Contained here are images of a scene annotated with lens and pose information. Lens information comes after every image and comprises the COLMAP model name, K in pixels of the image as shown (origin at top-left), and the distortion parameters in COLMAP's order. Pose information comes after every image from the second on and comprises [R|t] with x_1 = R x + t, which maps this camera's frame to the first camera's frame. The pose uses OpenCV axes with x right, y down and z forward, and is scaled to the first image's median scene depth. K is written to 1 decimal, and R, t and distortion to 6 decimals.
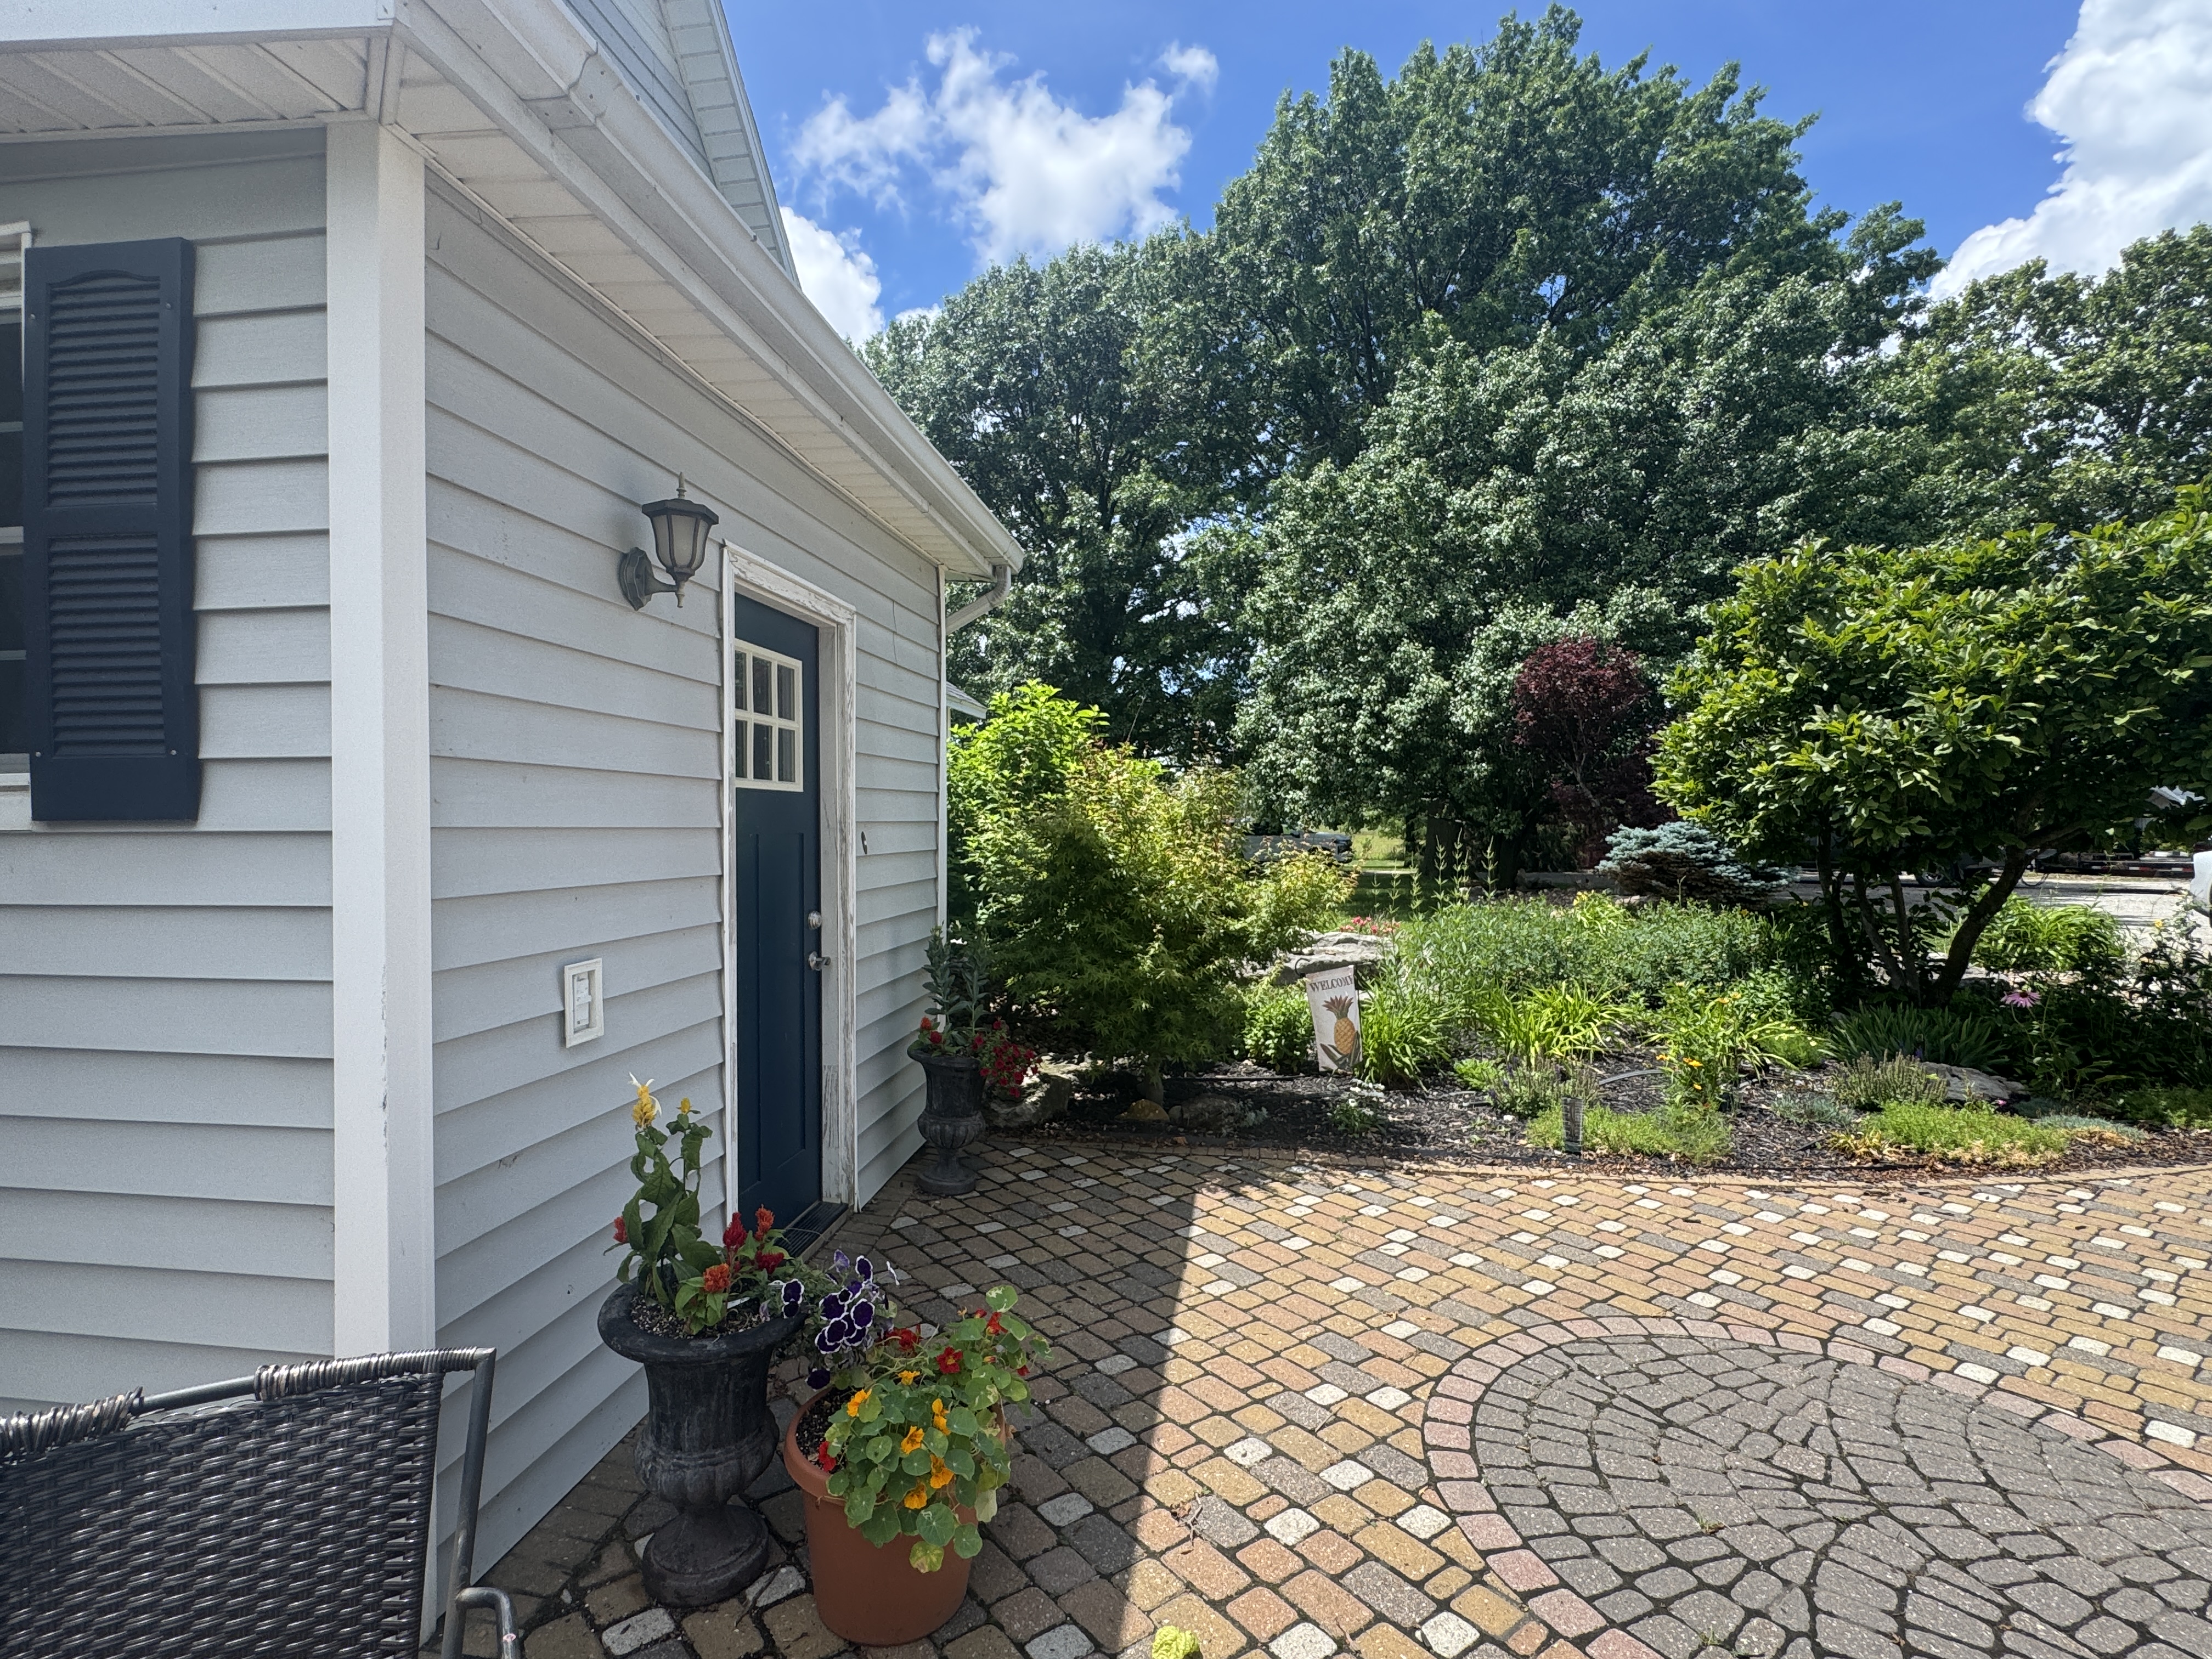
lens RADIAL K [[1092.8, 0, 1106.3], [0, 1092.8, 829.4], [0, 0, 1]] dist [-0.002692, -0.000173]
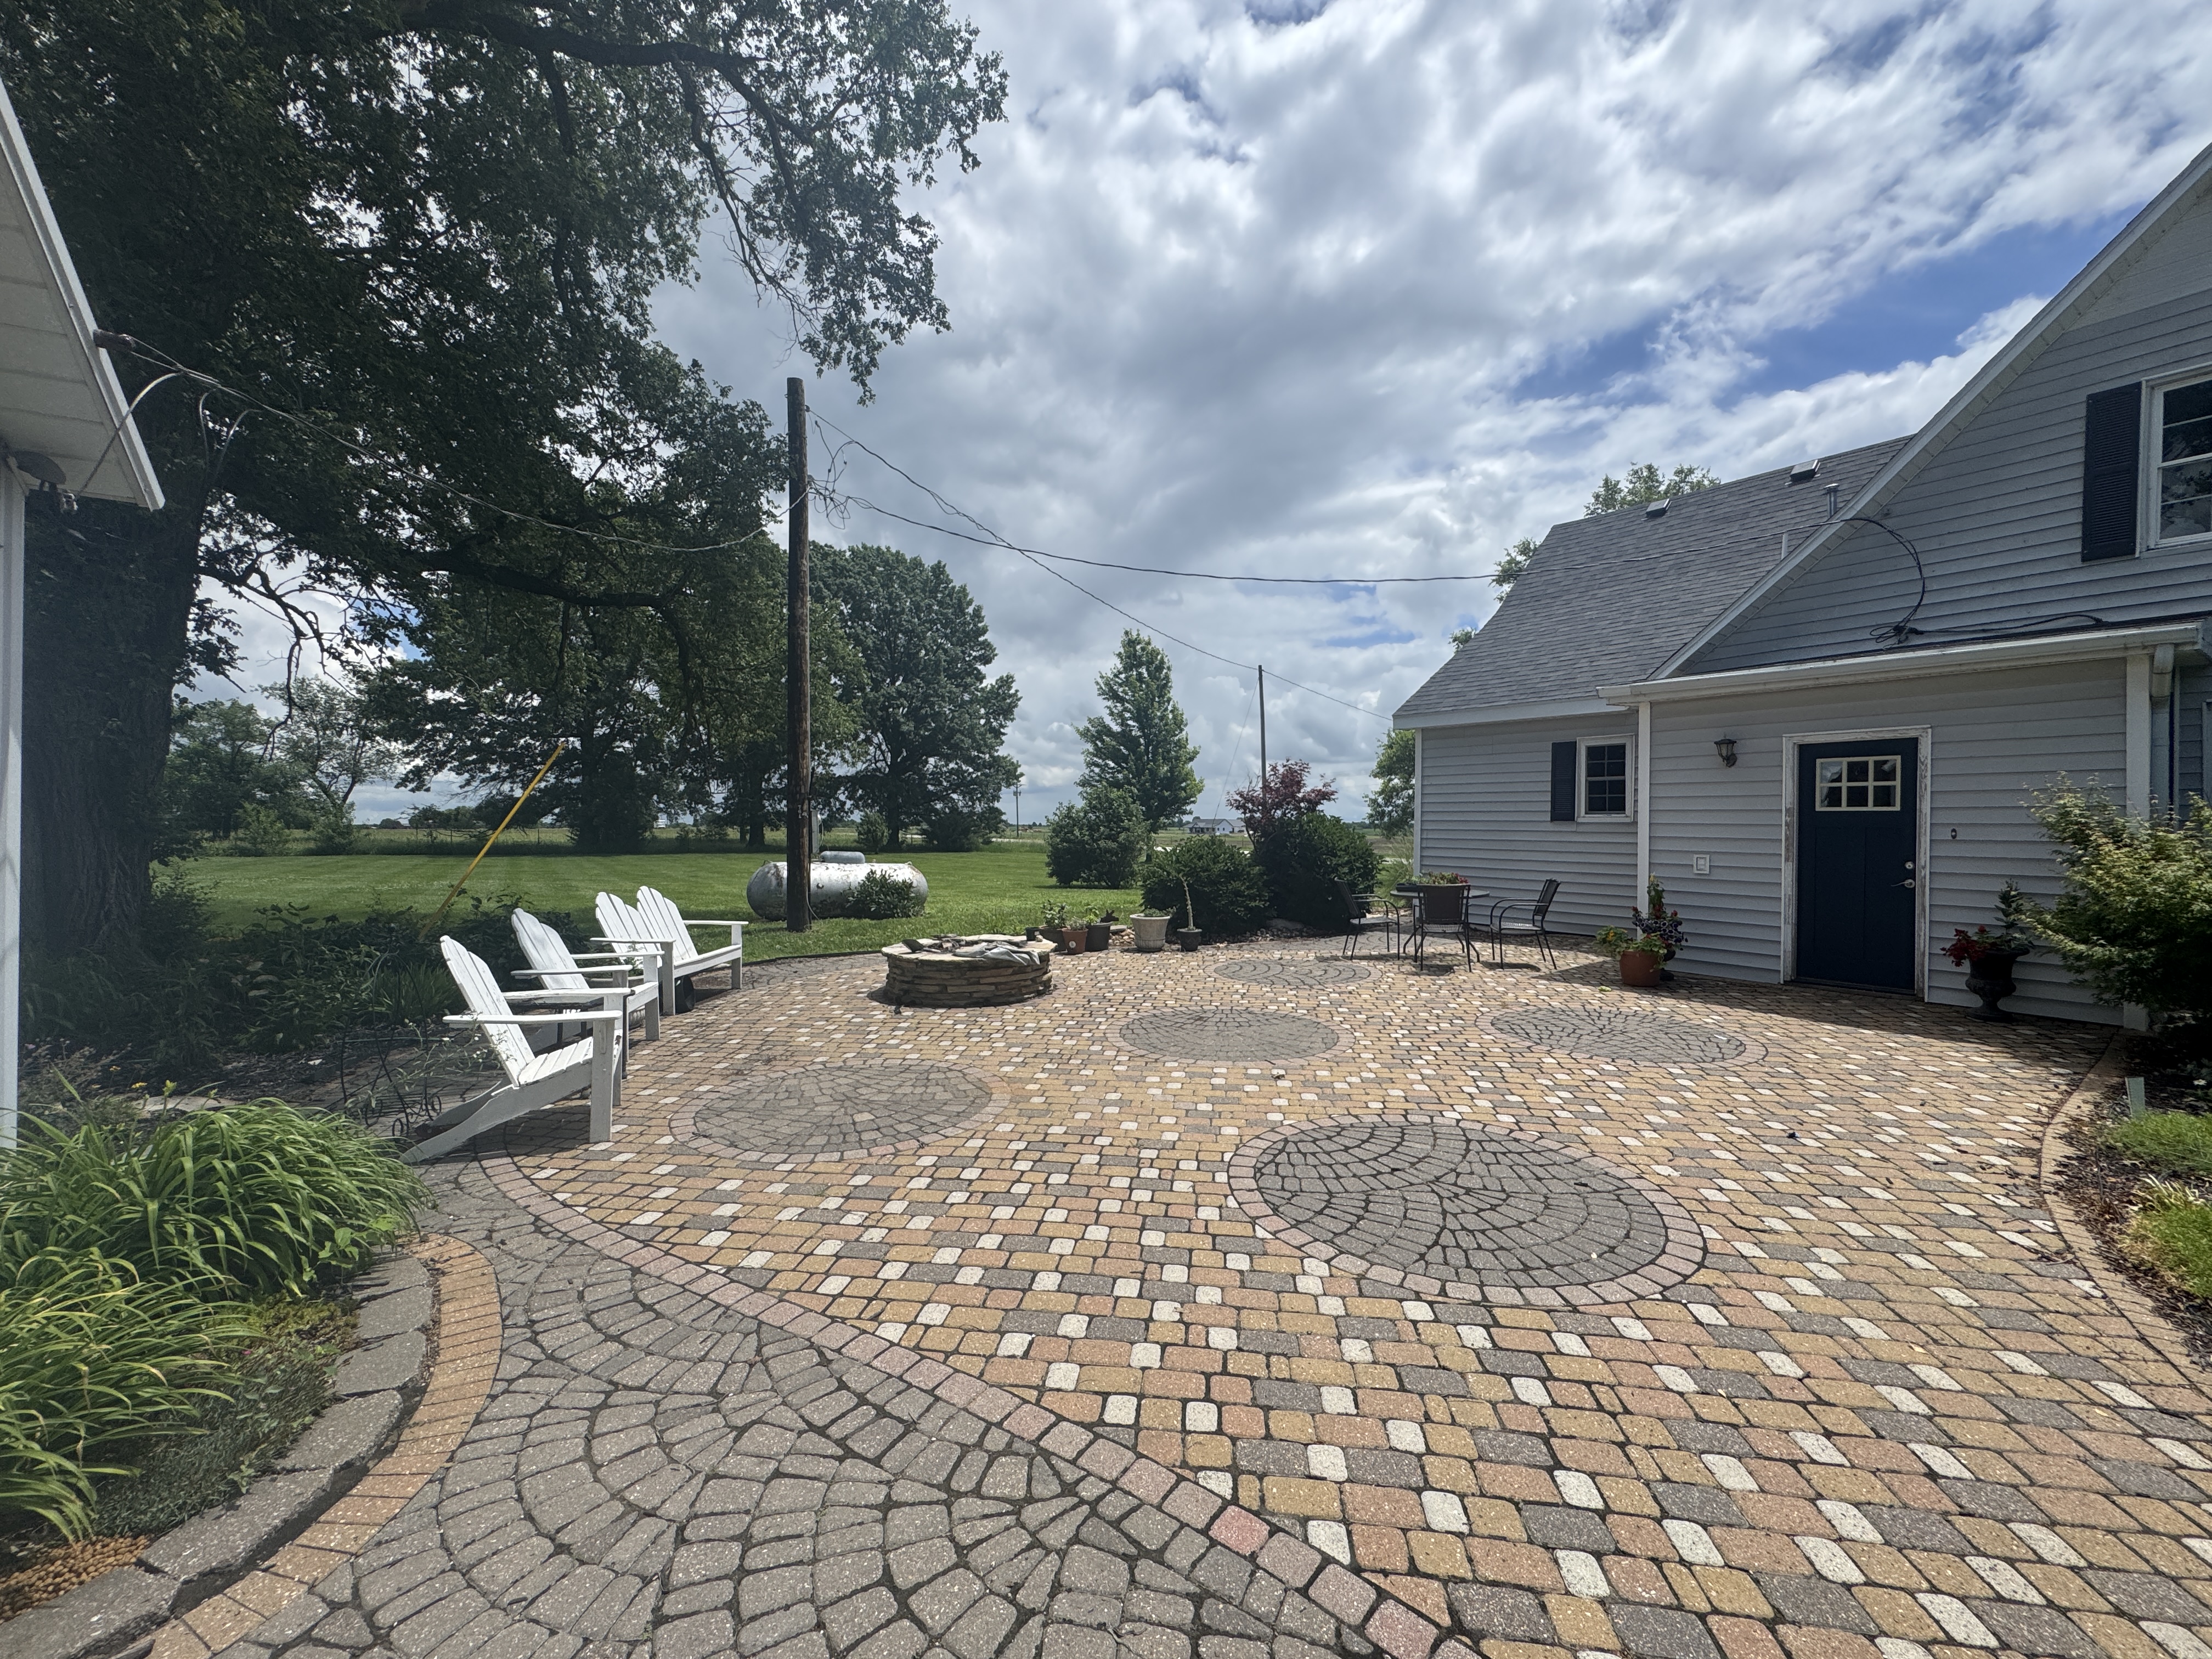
lens RADIAL K [[882.1, 0, 1103.5], [0, 882.1, 829.3], [0, 0, 1]] dist [-0.005408, 0.000918]
pose [[-0.718662, 0.006198, -0.695332, 2.311224], [-0.009392, 0.999783, 0.018618, -0.013881], [0.695296, 0.019911, -0.718447, 1.175828]]
